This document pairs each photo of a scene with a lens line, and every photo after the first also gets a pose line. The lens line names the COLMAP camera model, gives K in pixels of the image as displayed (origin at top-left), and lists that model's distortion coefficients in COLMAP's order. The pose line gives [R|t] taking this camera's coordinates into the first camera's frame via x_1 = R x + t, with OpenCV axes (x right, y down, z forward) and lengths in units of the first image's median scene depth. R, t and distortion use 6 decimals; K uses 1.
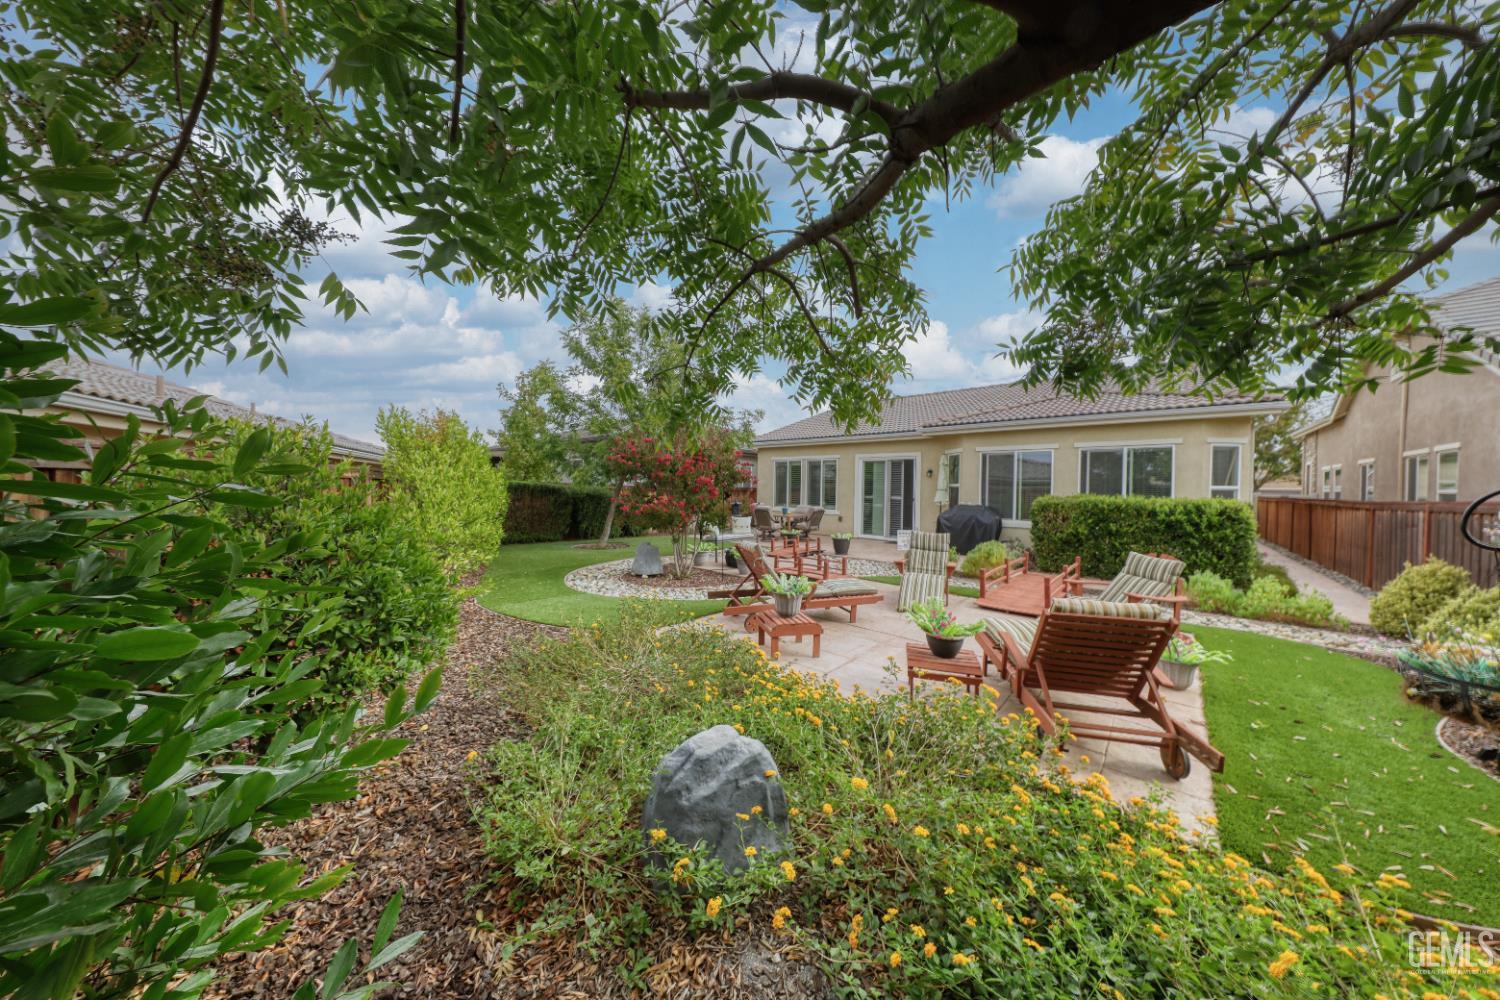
lens RADIAL K [[467.0, 0, 746.0], [0, 467.0, 496.9], [0, 0, 1]] dist [-0.000176, -0.000086]
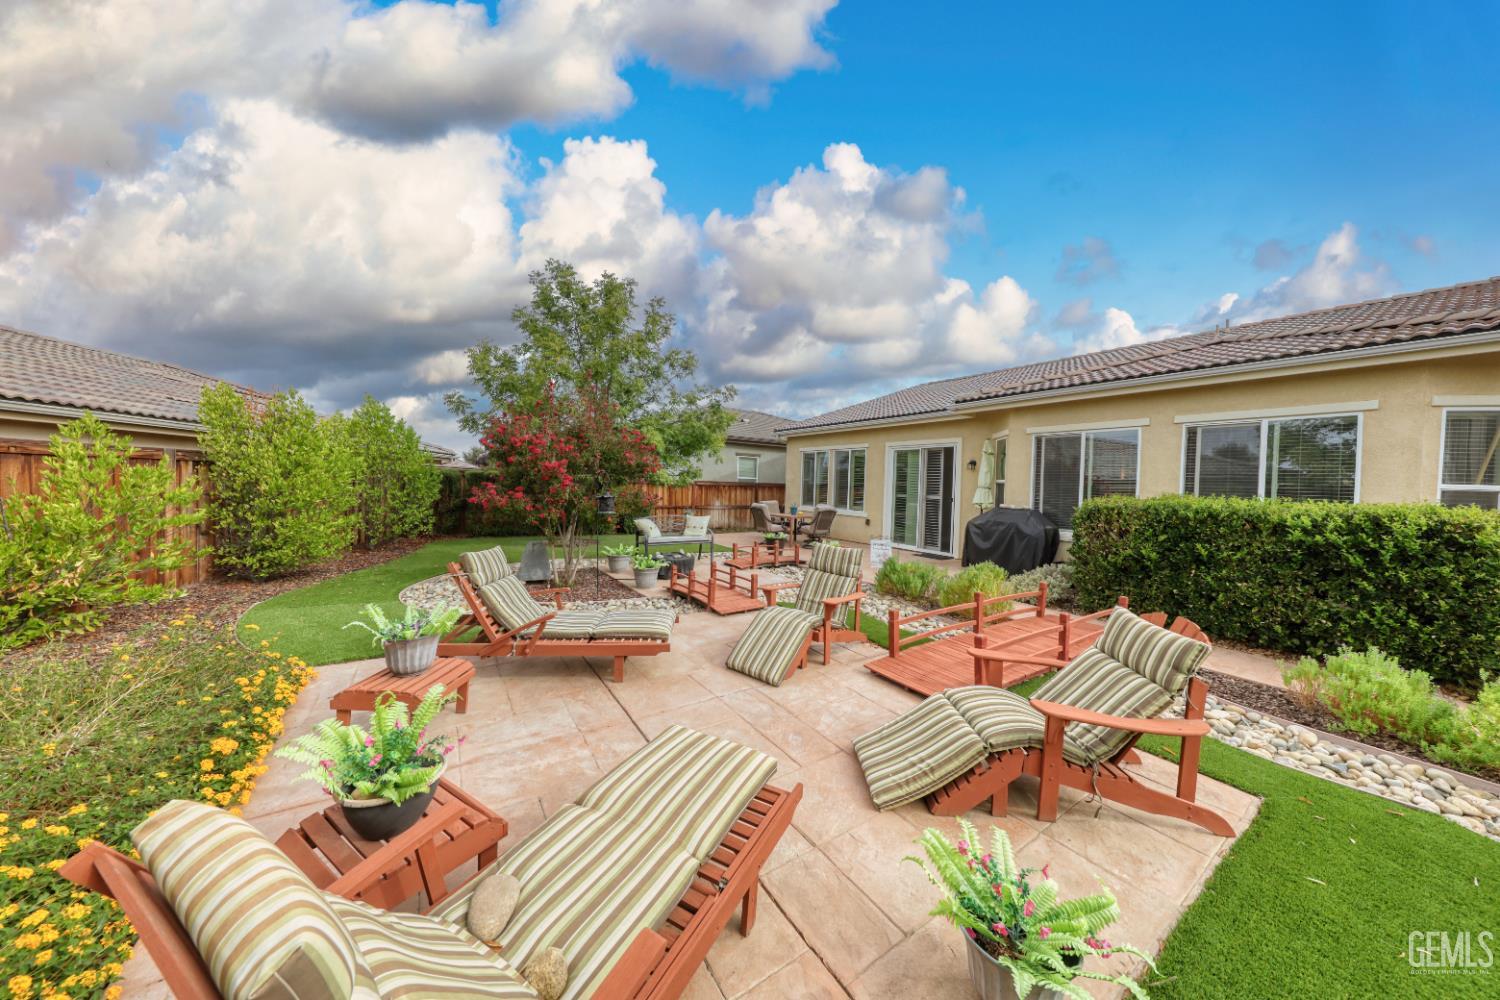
lens RADIAL K [[472.7, 0, 750.0], [0, 472.7, 500.0], [0, 0, 1]] dist [0.000256, 0.000018]
pose [[0.969379, 0.021865, -0.244594, 0.265345], [-0.019800, 0.999745, 0.010896, 0.004766], [0.244770, -0.005720, 0.969564, 0.199383]]
